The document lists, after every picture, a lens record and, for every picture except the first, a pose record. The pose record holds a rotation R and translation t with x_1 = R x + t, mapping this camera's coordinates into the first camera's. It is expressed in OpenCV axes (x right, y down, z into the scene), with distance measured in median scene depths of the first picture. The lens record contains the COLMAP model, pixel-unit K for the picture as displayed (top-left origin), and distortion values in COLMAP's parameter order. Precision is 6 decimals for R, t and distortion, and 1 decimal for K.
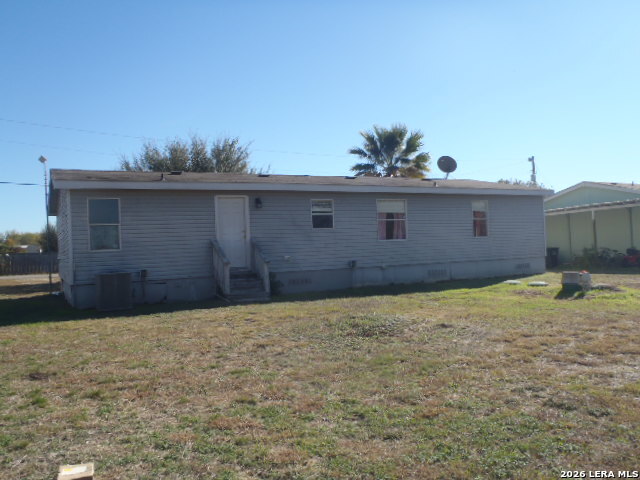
lens RADIAL K [[545.3, 0, 312.4], [0, 545.3, 241.5], [0, 0, 1]] dist [-0.032207, -0.004172]
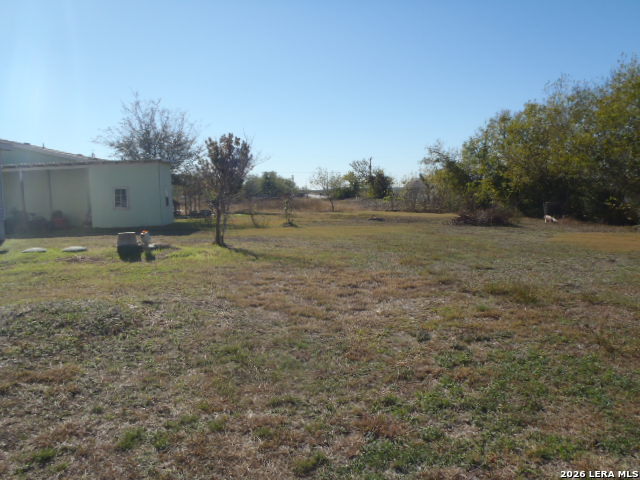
lens RADIAL K [[545.3, 0, 312.4], [0, 545.3, 241.5], [0, 0, 1]] dist [-0.032207, -0.004172]
pose [[0.393566, -0.063314, 0.917113, -0.140265], [0.006176, 0.997785, 0.066233, 0.005266], [-0.919276, -0.020403, 0.393085, 0.175456]]
